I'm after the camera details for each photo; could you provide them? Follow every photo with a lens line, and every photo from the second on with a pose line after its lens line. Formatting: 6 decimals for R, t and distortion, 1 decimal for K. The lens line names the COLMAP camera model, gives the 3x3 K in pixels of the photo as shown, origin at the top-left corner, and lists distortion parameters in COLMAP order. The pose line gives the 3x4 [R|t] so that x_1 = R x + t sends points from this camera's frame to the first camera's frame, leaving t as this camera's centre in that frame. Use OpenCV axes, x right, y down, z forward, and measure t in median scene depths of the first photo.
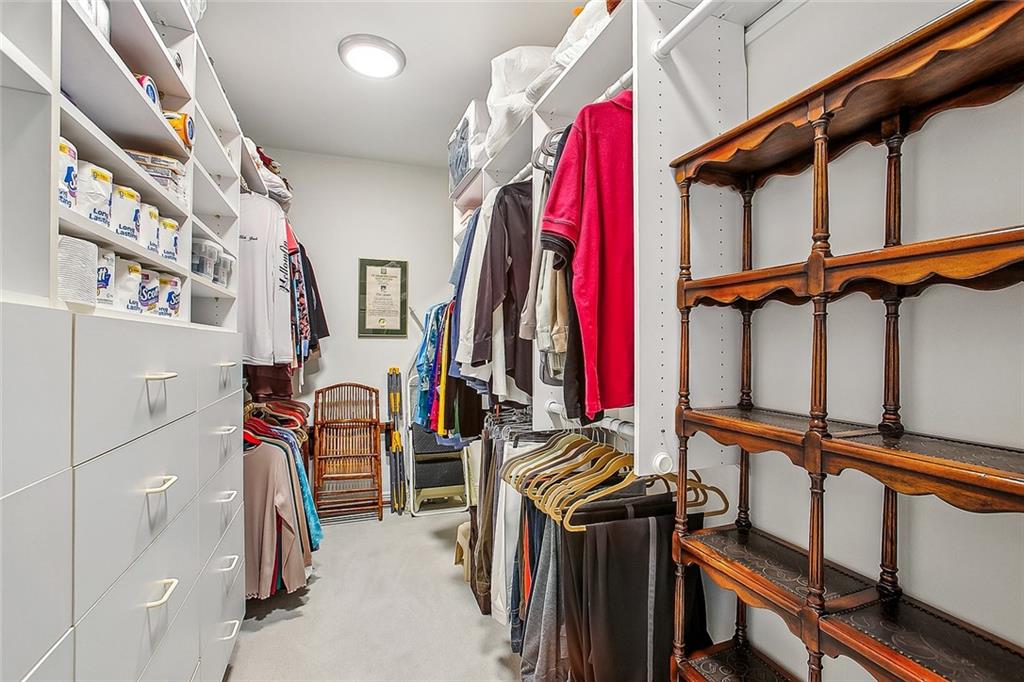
lens RADIAL K [[469.7, 0, 520.7], [0, 469.7, 349.3], [0, 0, 1]] dist [-0.032240, 0.010684]
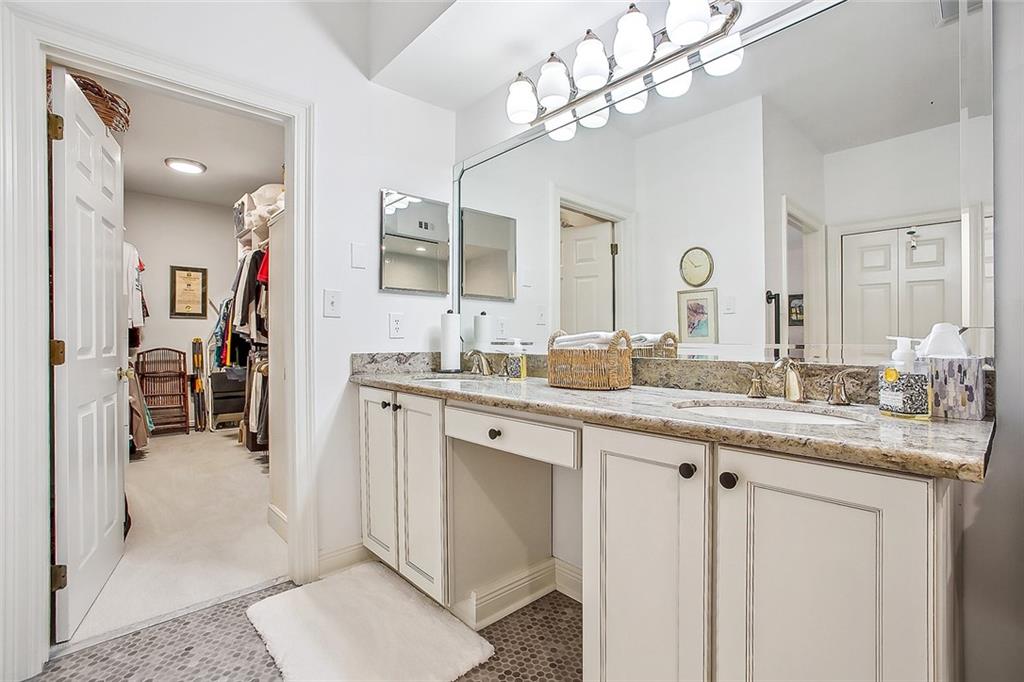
lens RADIAL K [[469.7, 0, 510.4], [0, 469.7, 341.9], [0, 0, 1]] dist [-0.032240, 0.010684]
pose [[0.939801, -0.004773, 0.341689, 0.179459], [0.005046, 0.999987, 0.000088, 0.058583], [-0.341685, 0.001641, 0.939813, -0.799748]]
